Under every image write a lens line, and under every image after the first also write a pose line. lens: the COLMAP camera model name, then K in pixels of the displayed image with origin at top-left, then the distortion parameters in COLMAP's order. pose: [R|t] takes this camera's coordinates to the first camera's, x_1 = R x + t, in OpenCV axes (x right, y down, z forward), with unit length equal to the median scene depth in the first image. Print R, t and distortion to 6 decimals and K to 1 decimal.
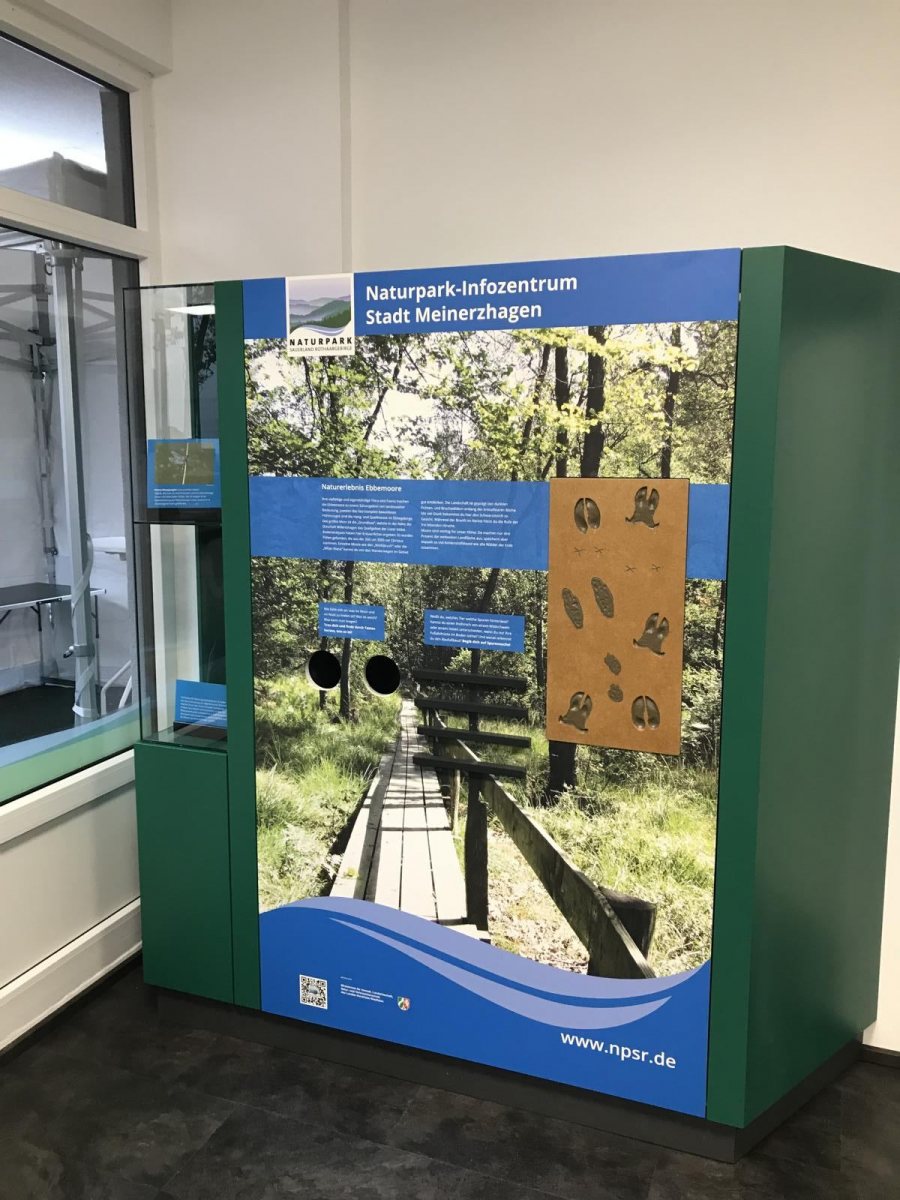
lens RADIAL K [[981.9, 0, 451.4], [0, 981.9, 603.8], [0, 0, 1]] dist [0.061638, -0.050477]
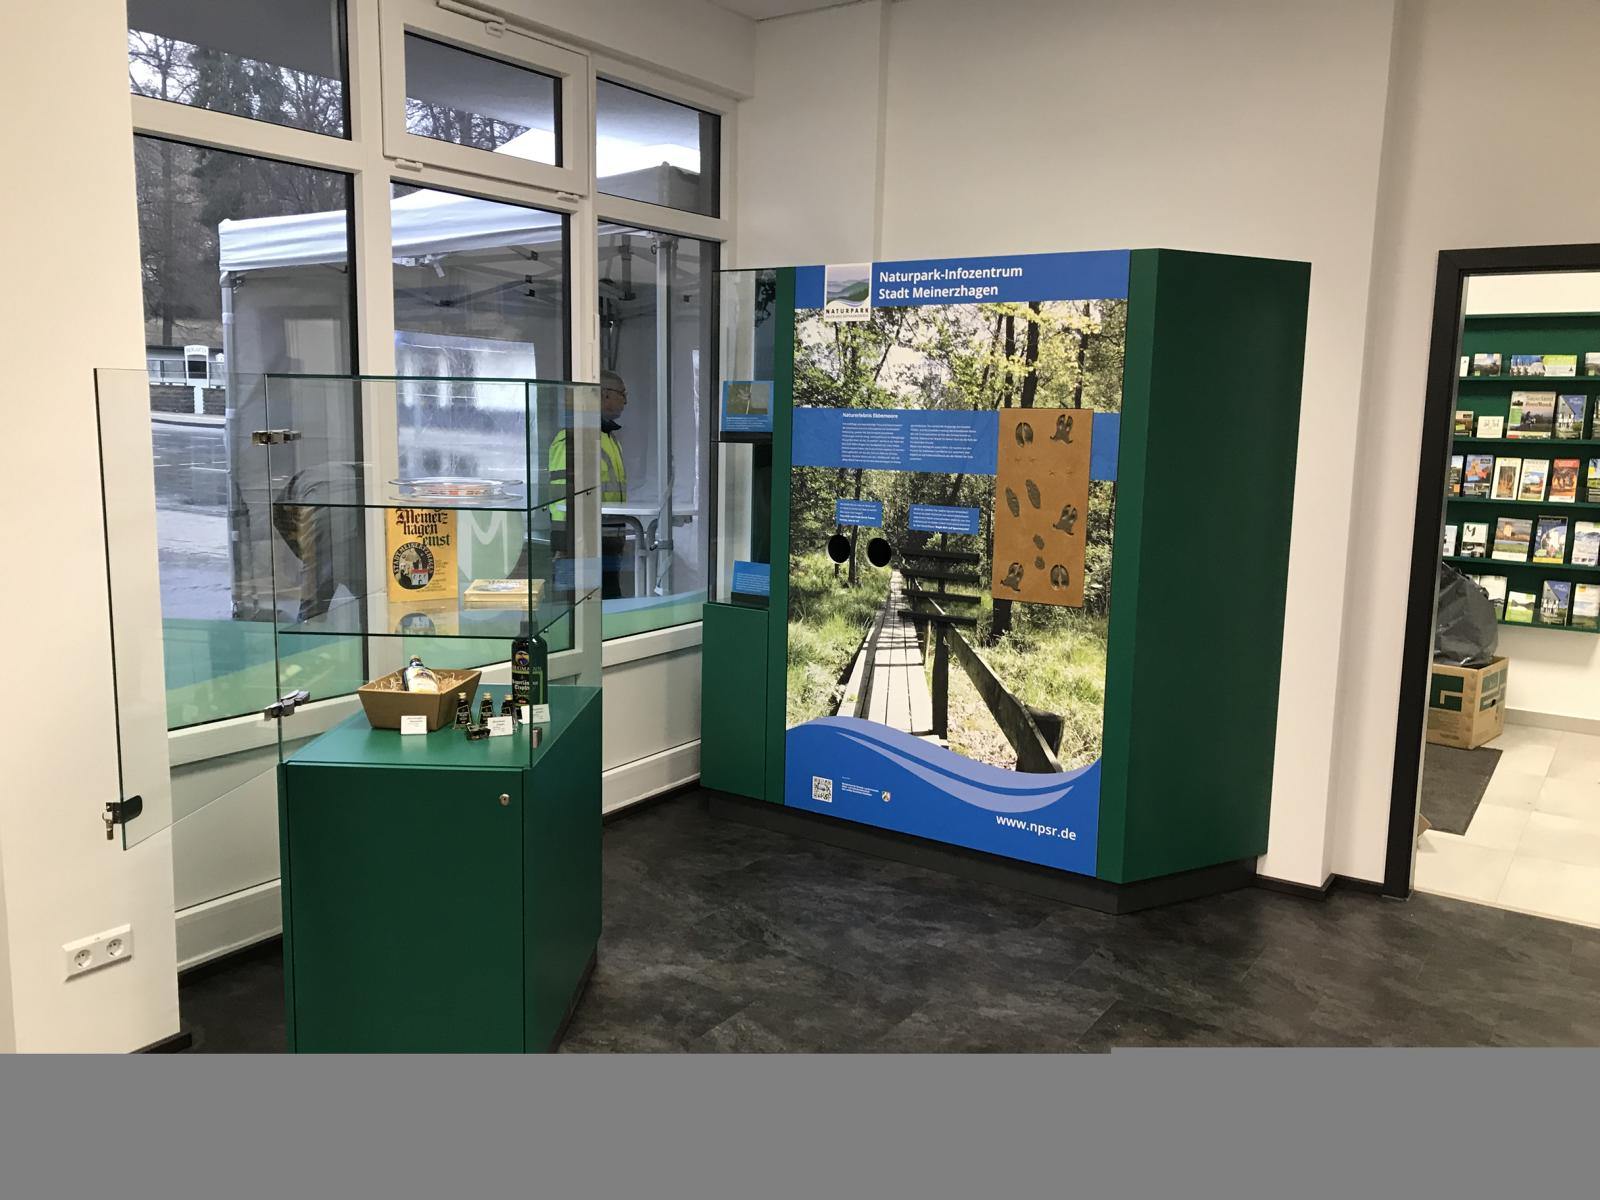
lens RADIAL K [[1309.2, 0, 794.1], [0, 1309.2, 593.7], [0, 0, 1]] dist [0.061638, -0.050477]
pose [[0.975872, 0.042695, -0.214129, 0.213274], [-0.046484, 0.998838, -0.012691, 0.163610], [0.213339, 0.022338, 0.976723, -0.835761]]
